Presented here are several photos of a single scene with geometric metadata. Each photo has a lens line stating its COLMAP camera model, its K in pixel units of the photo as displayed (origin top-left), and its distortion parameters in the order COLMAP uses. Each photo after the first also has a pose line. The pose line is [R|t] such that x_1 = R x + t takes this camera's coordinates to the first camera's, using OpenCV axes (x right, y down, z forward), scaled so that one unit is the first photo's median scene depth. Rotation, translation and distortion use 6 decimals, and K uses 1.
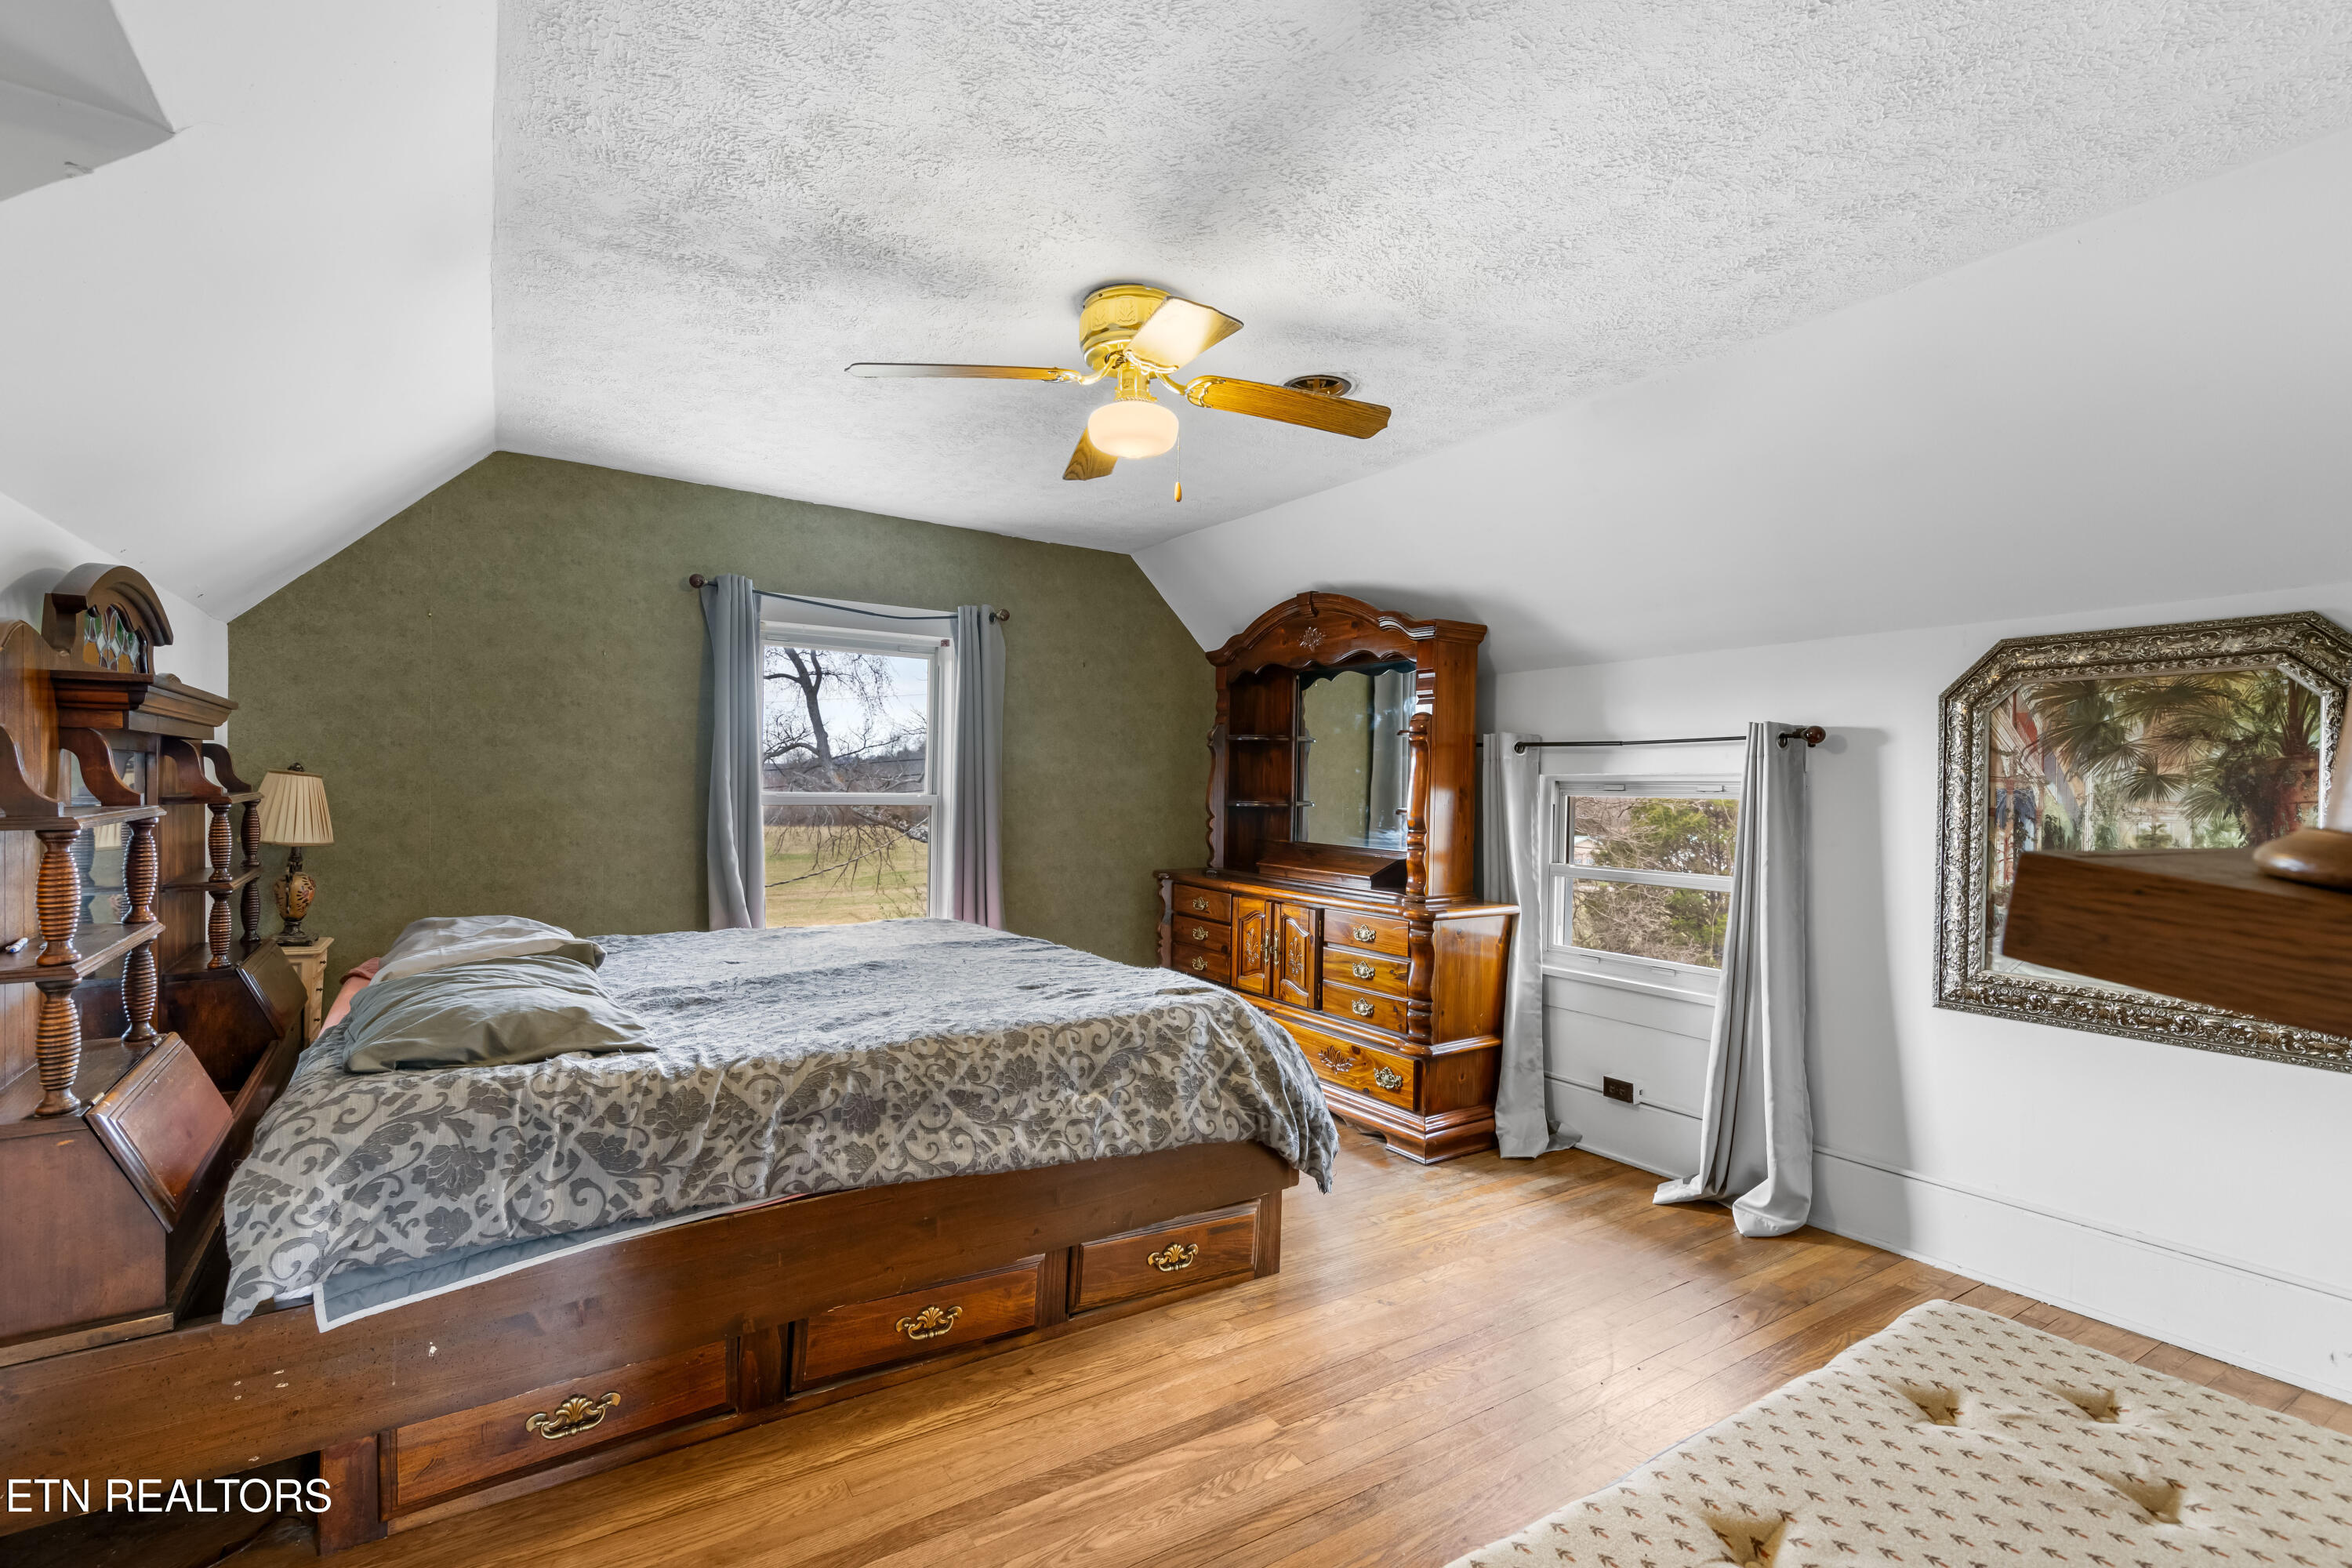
lens RADIAL K [[1075.6, 0, 1169.4], [0, 1075.6, 785.8], [0, 0, 1]] dist [0.013036, 0.000162]
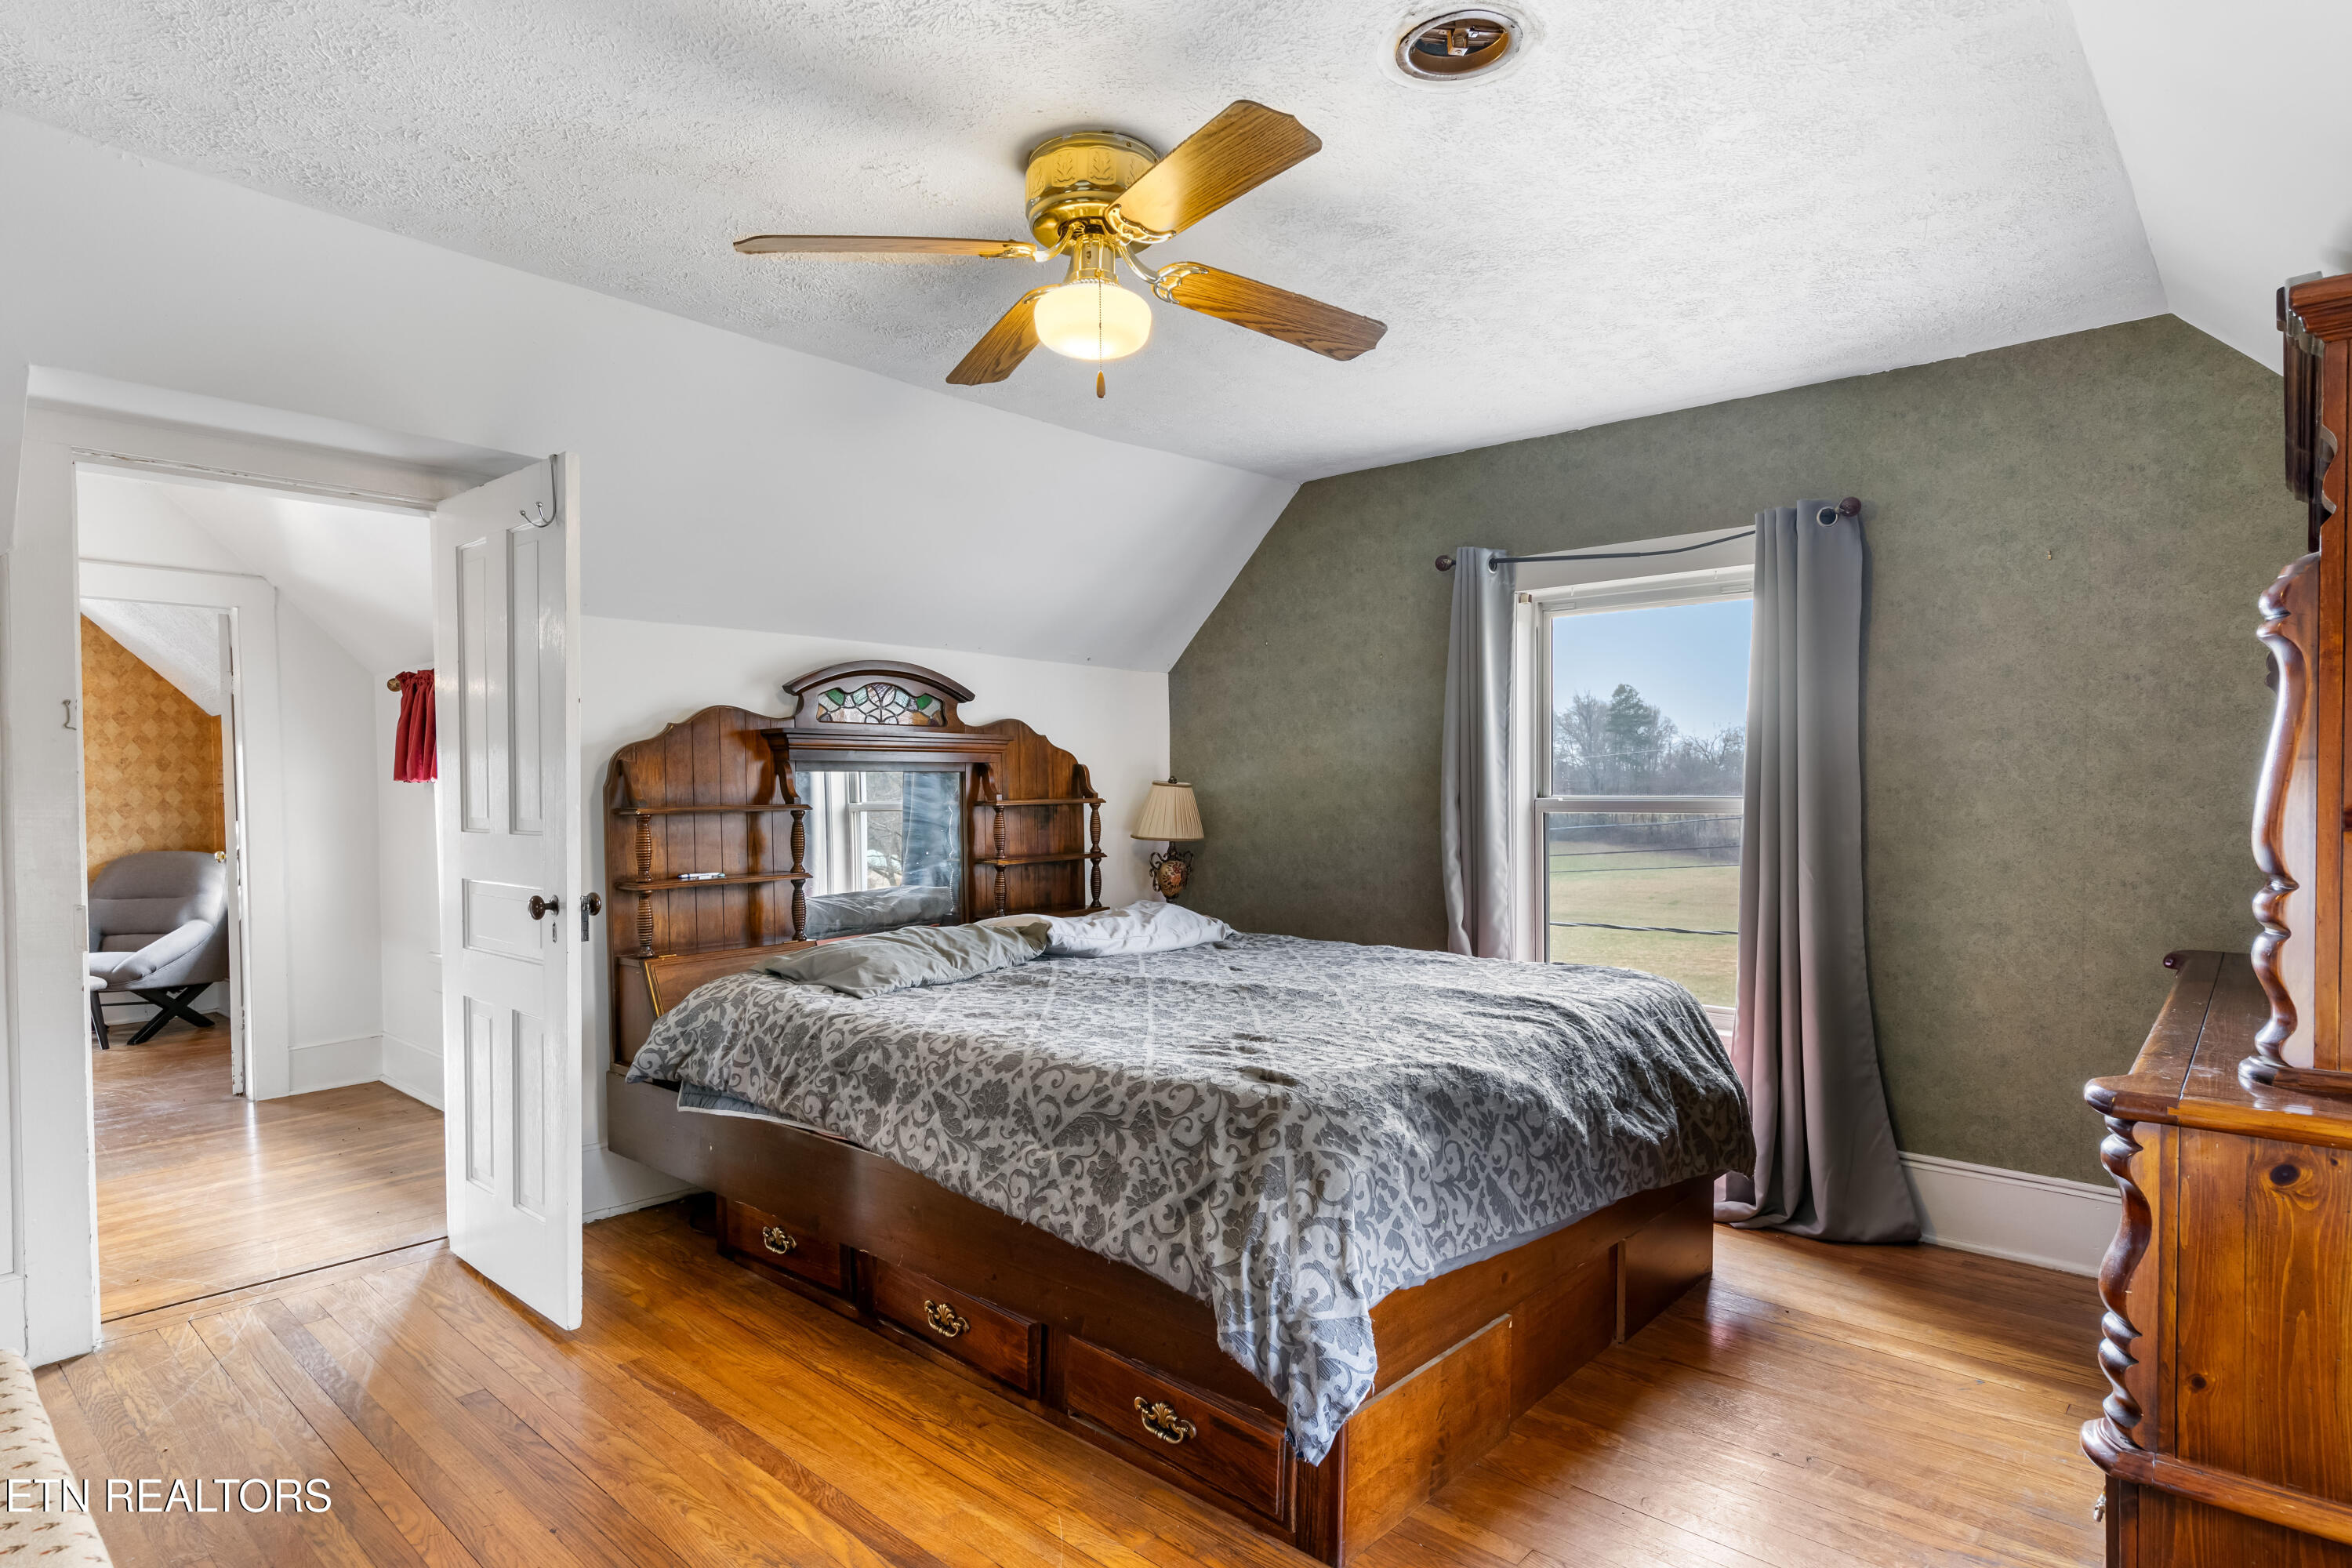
lens RADIAL K [[1272.6, 0, 1164.1], [0, 1272.6, 819.6], [0, 0, 1]] dist [0.008145, 0.001512]
pose [[0.239516, 0.008122, -0.970858, 0.897053], [0.007531, 0.999919, 0.010223, 0.020941], [0.970863, -0.009760, 0.239435, 0.847511]]
